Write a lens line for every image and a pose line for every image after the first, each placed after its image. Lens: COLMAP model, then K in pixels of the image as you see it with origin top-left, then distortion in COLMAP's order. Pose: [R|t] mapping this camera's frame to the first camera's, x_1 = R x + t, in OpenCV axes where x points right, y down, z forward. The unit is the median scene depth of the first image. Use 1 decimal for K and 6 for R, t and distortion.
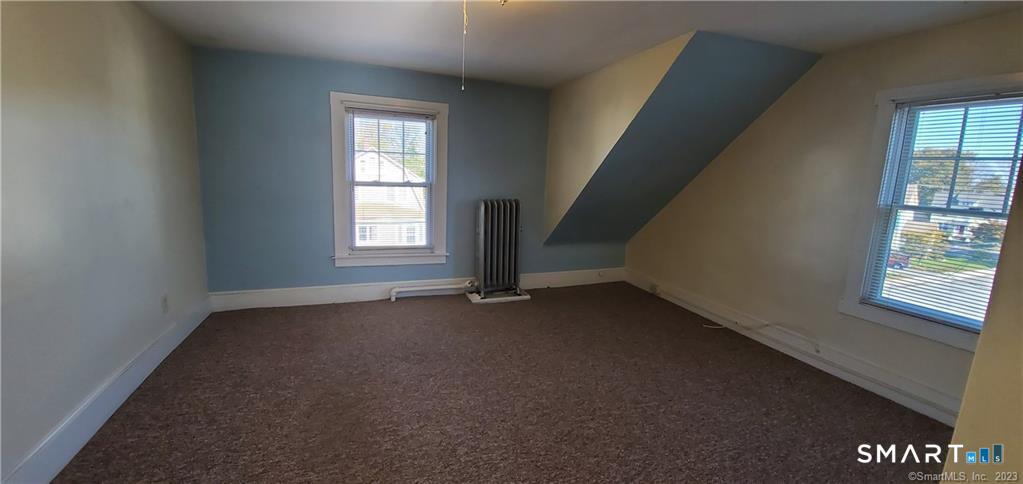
lens RADIAL K [[404.9, 0, 509.7], [0, 404.9, 238.2], [0, 0, 1]] dist [-0.012930, -0.000218]
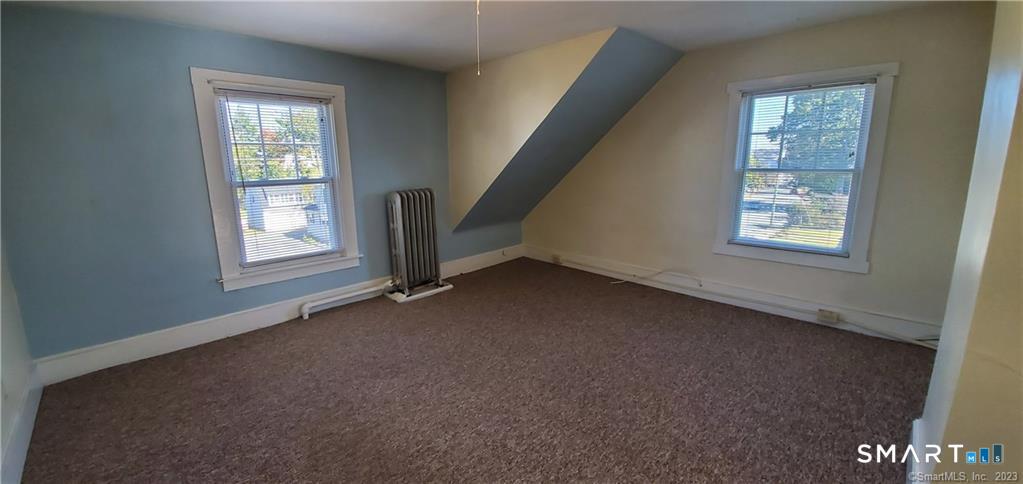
lens RADIAL K [[404.9, 0, 509.7], [0, 404.9, 238.2], [0, 0, 1]] dist [-0.012930, -0.000218]
pose [[0.904702, -0.131886, 0.405117, -0.226016], [0.115590, 0.991197, 0.064550, -0.019245], [-0.410064, -0.011571, 0.911983, 0.048997]]
